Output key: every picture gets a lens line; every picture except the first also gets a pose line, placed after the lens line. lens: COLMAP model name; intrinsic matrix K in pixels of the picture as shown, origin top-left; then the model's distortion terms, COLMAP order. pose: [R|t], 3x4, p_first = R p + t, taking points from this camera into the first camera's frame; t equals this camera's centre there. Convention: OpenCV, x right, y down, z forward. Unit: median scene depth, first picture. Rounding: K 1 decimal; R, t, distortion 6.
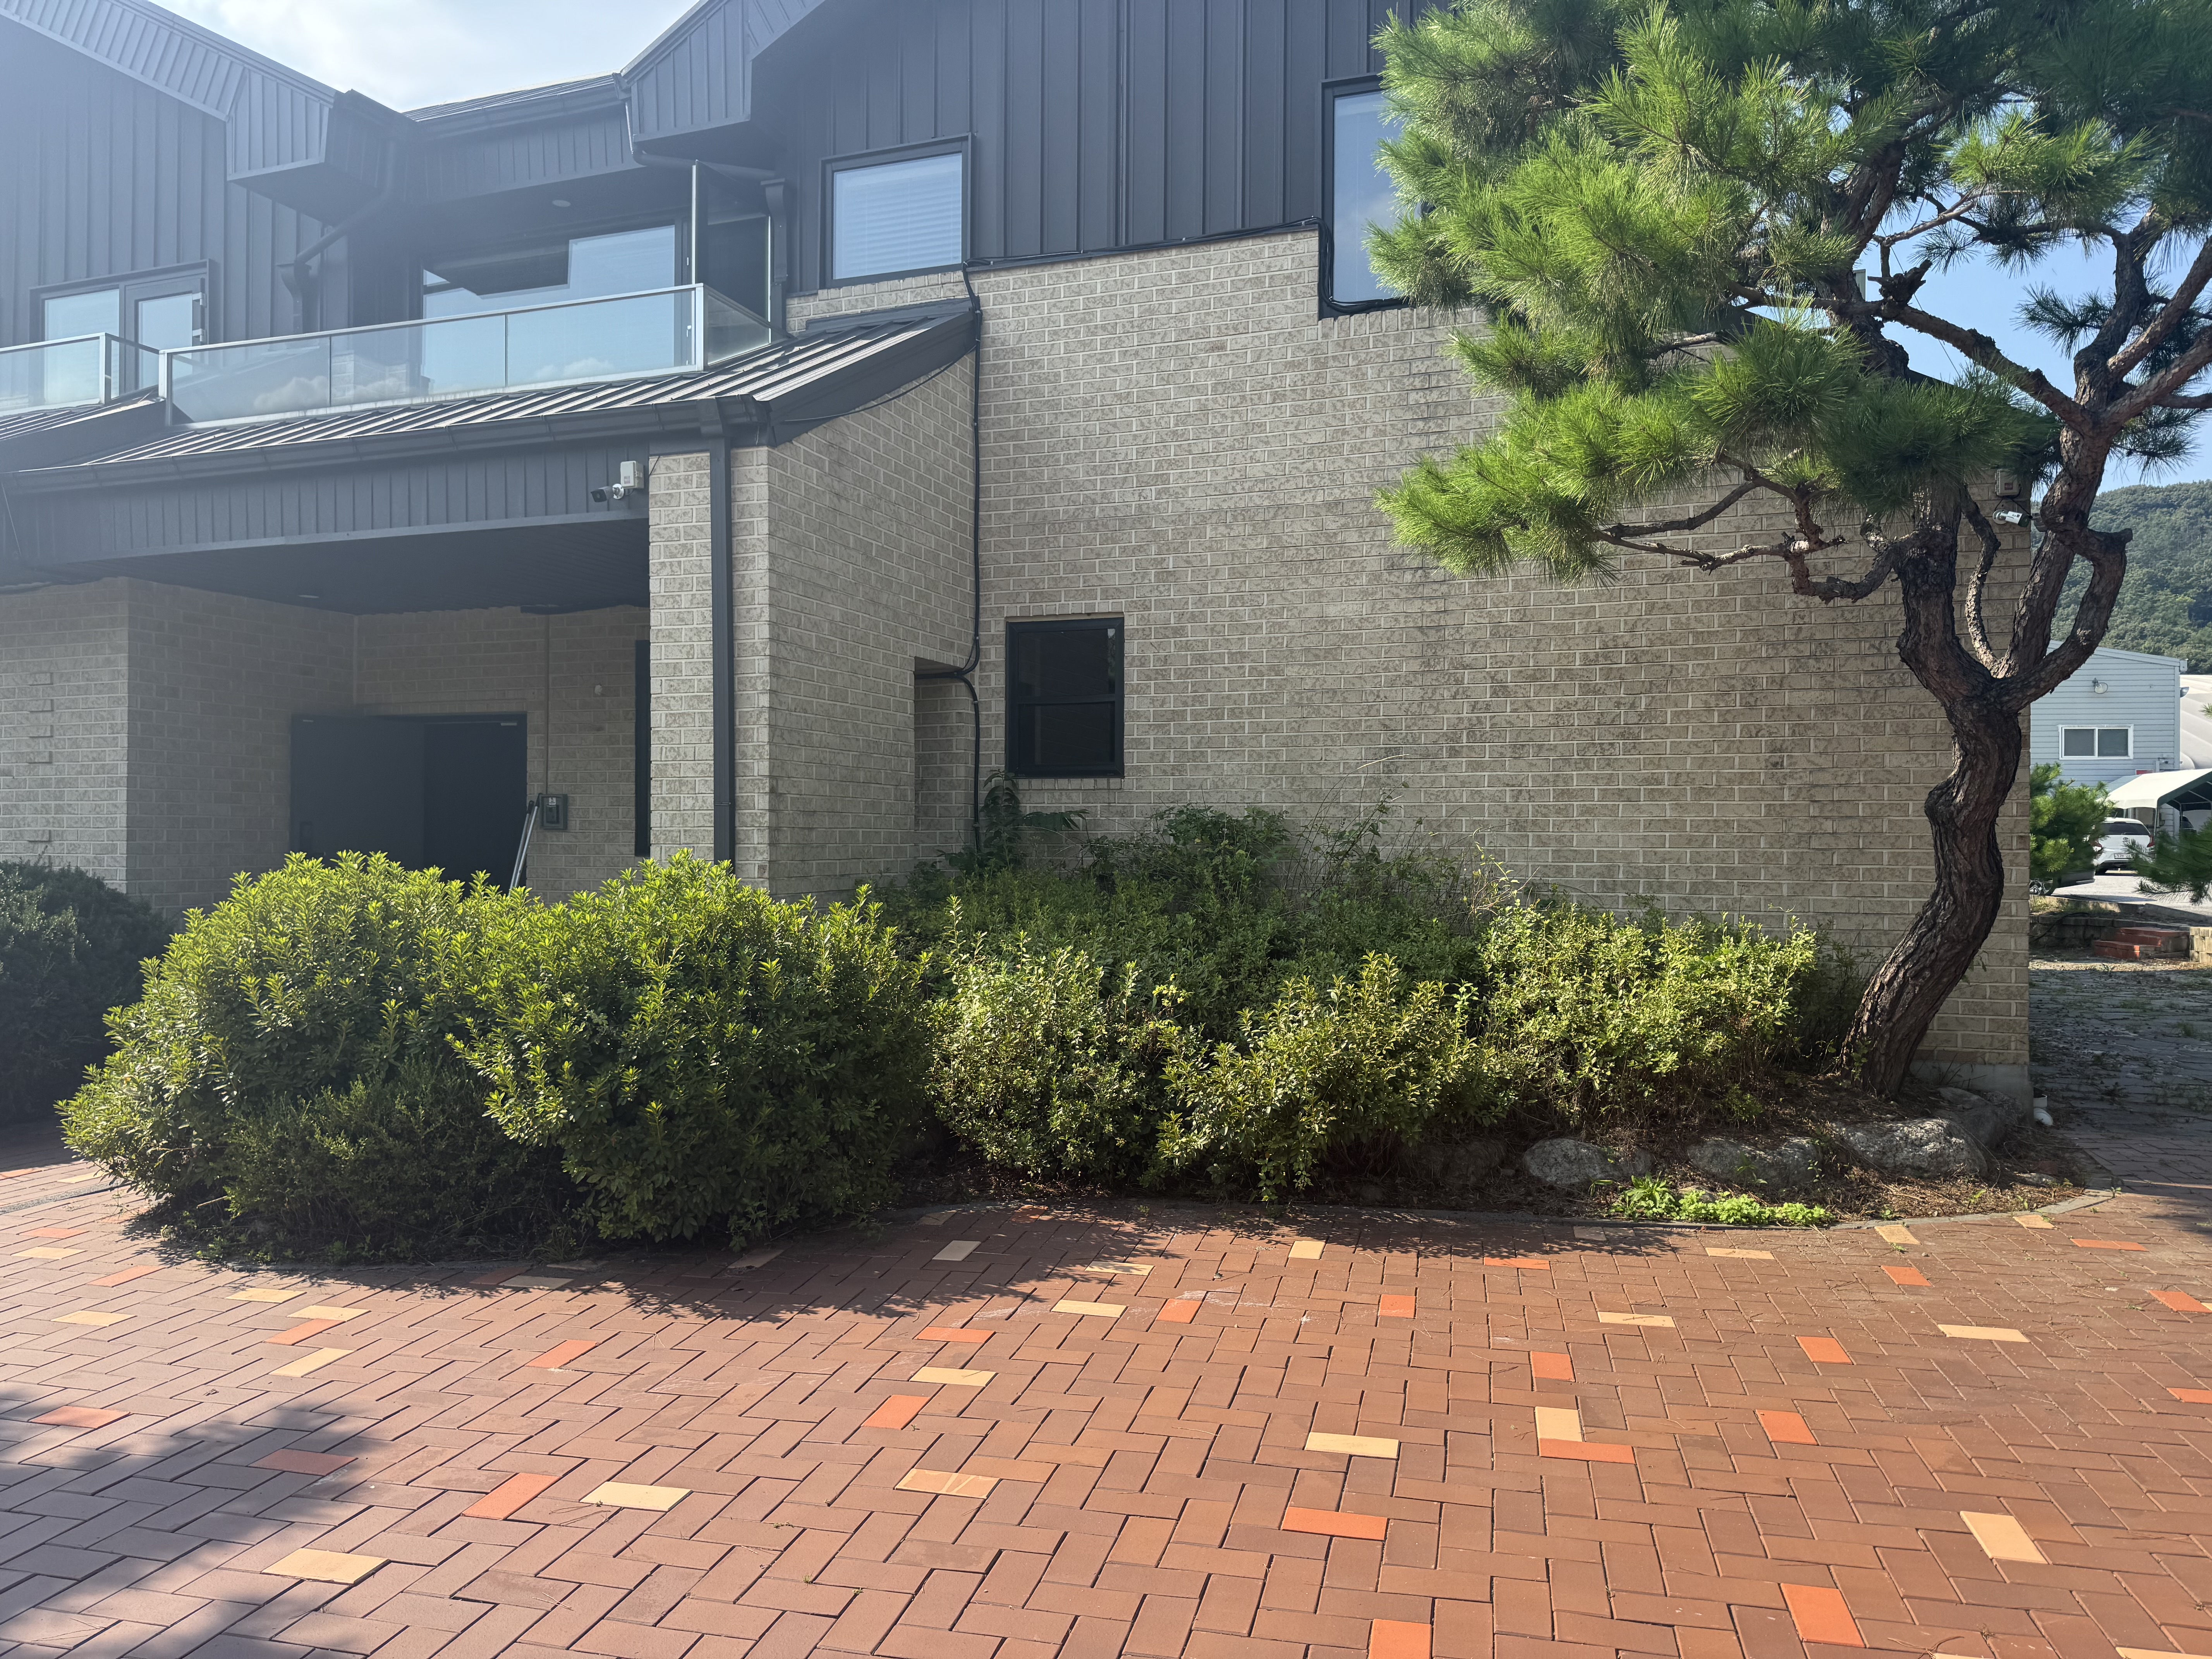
lens RADIAL K [[1501.5, 0, 1092.1], [0, 1501.5, 838.8], [0, 0, 1]] dist [0.091975, -0.007075]
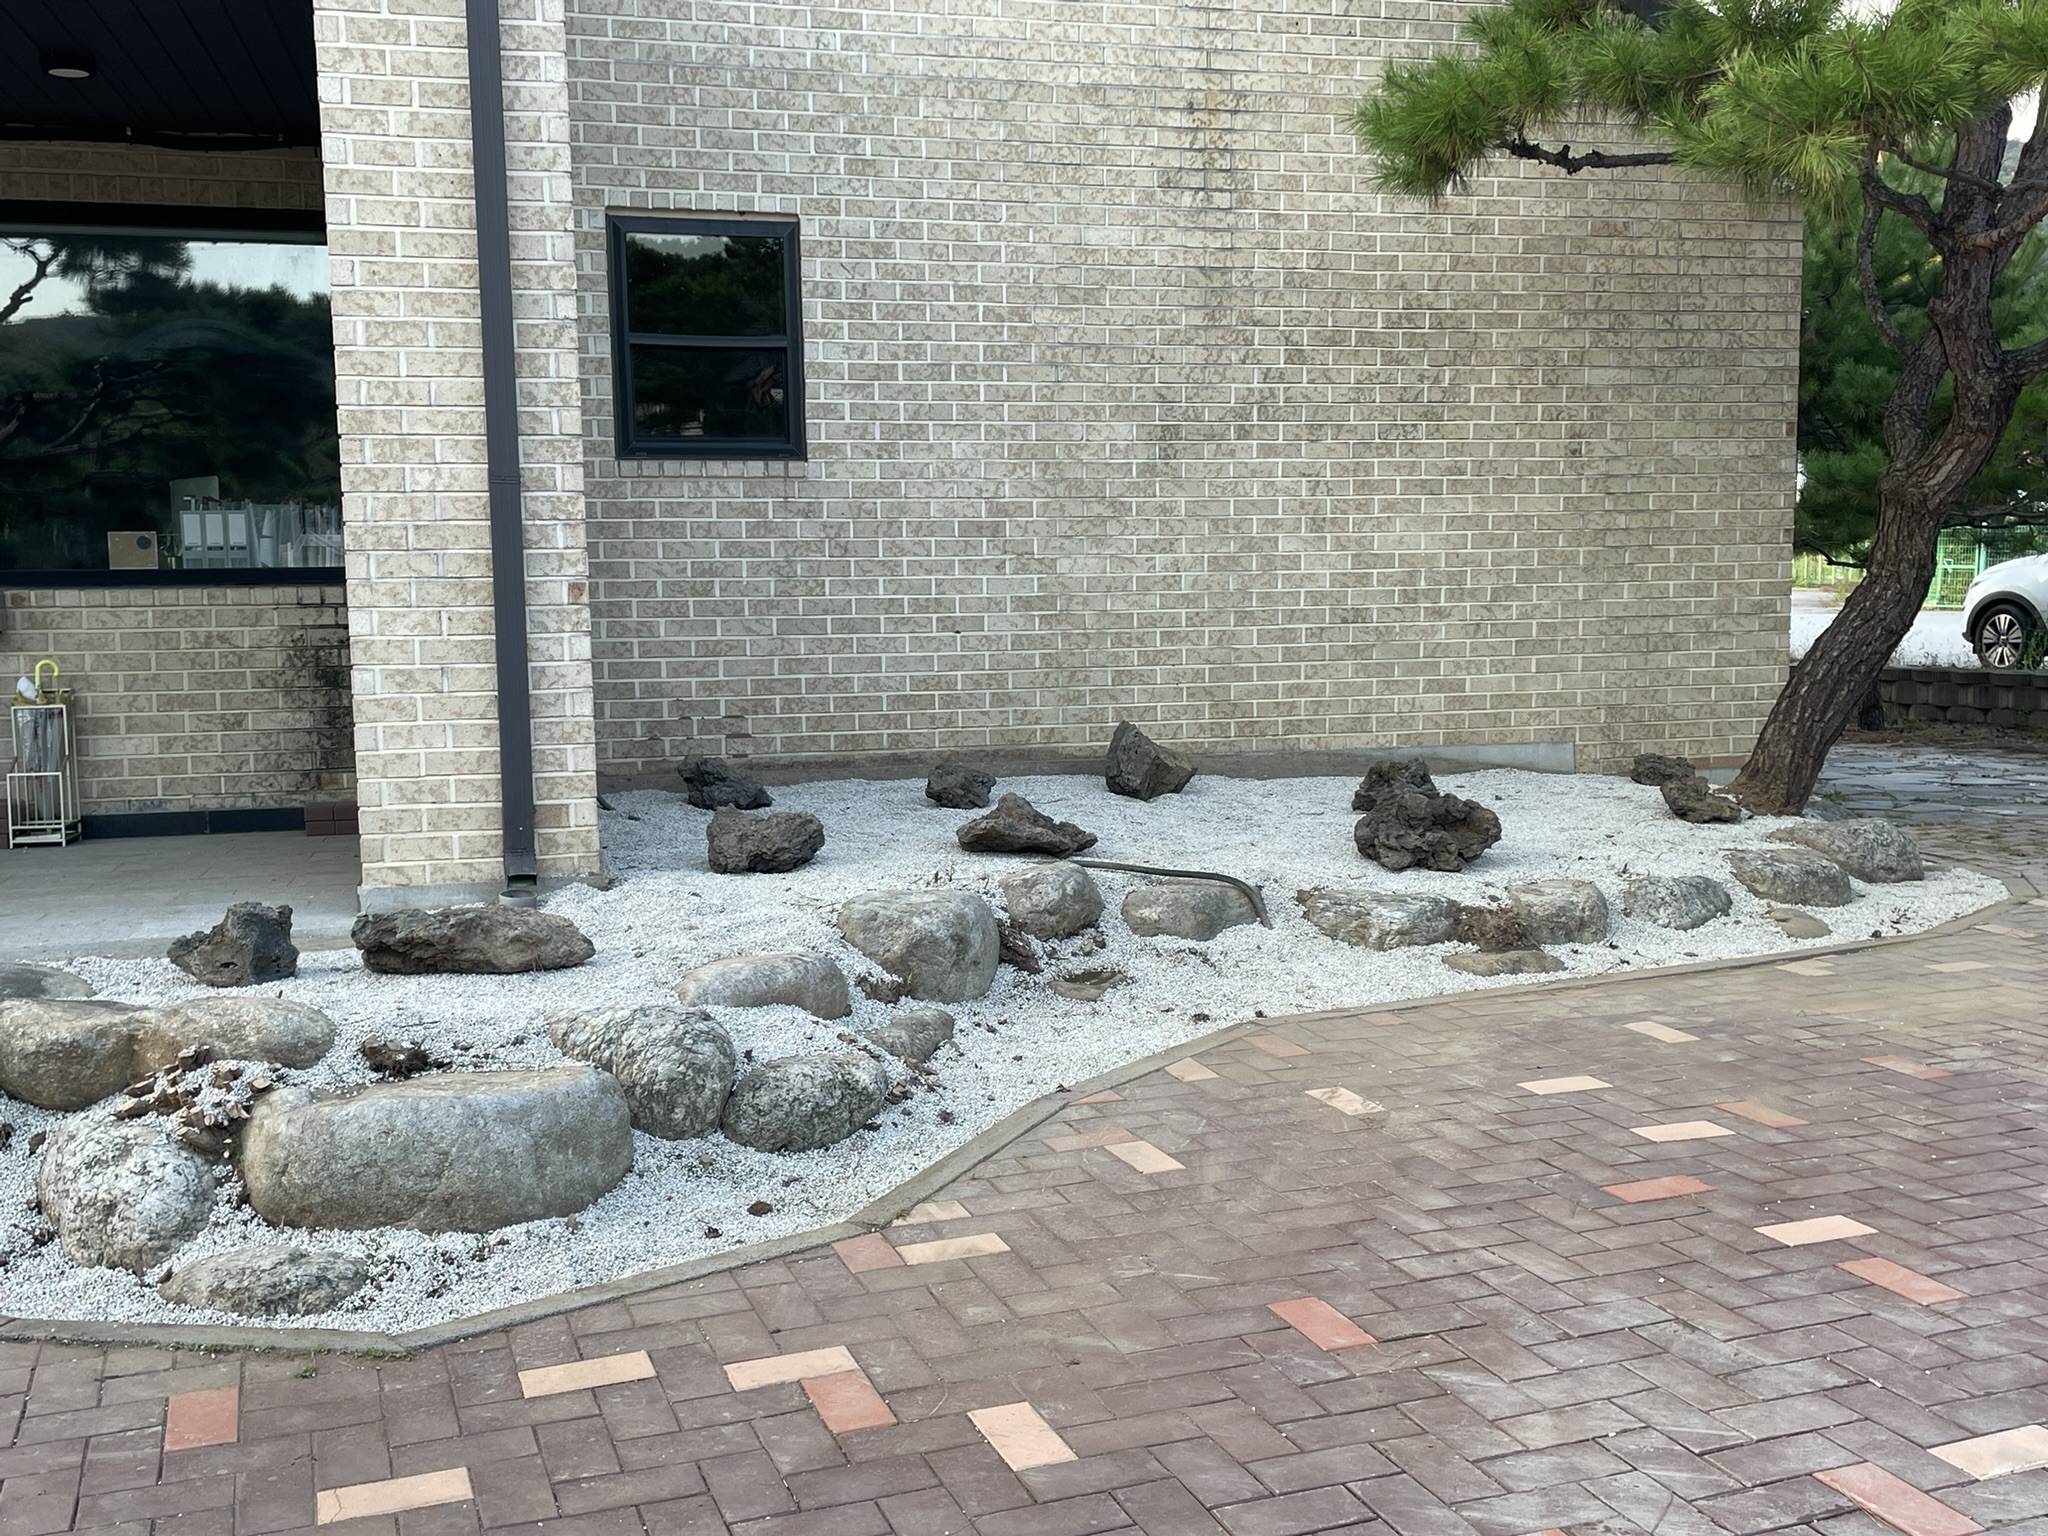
lens RADIAL K [[1950.6, 0, 1023.1], [0, 1950.6, 749.4], [0, 0, 1]] dist [0.088137, 0.000000]
pose [[0.836805, -0.064559, 0.543682, -0.424434], [0.018730, 0.995818, 0.089420, 0.014232], [-0.547181, -0.064644, 0.834514, 0.196537]]
